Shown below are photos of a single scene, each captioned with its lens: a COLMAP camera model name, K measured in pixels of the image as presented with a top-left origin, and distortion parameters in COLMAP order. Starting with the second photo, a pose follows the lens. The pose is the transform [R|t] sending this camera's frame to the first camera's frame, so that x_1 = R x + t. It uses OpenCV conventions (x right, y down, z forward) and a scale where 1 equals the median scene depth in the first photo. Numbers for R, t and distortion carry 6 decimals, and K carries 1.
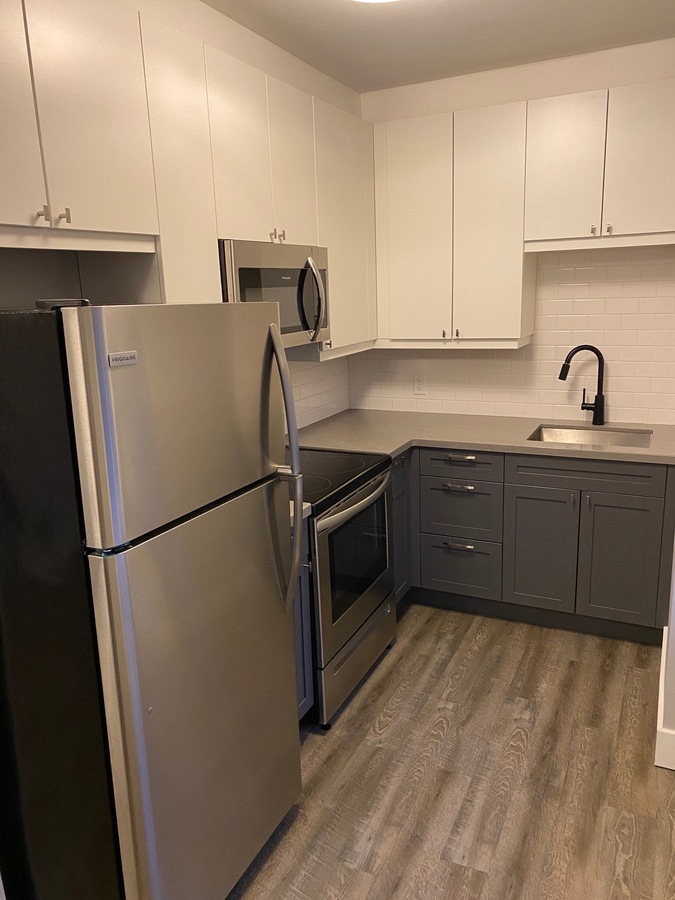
lens RADIAL K [[690.2, 0, 338.2], [0, 690.2, 448.9], [0, 0, 1]] dist [0.052038, -0.057720]
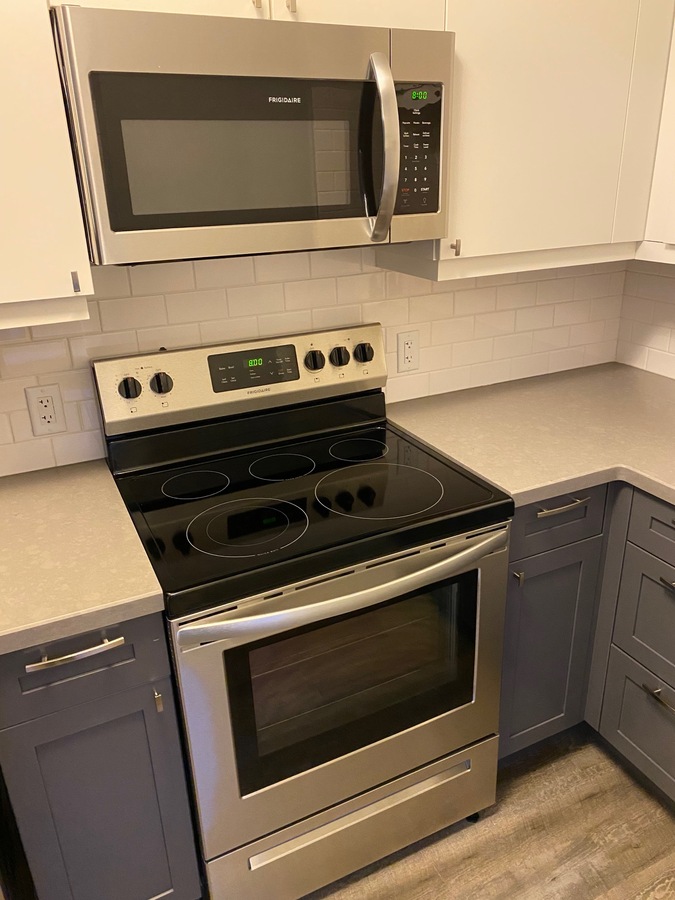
lens RADIAL K [[690.2, 0, 338.4], [0, 690.2, 447.1], [0, 0, 1]] dist [0.052038, -0.057720]
pose [[0.785666, 0.248148, -0.566703, 0.259679], [-0.145835, 0.964502, 0.220153, -0.120931], [0.601217, -0.090321, 0.793965, 0.583852]]
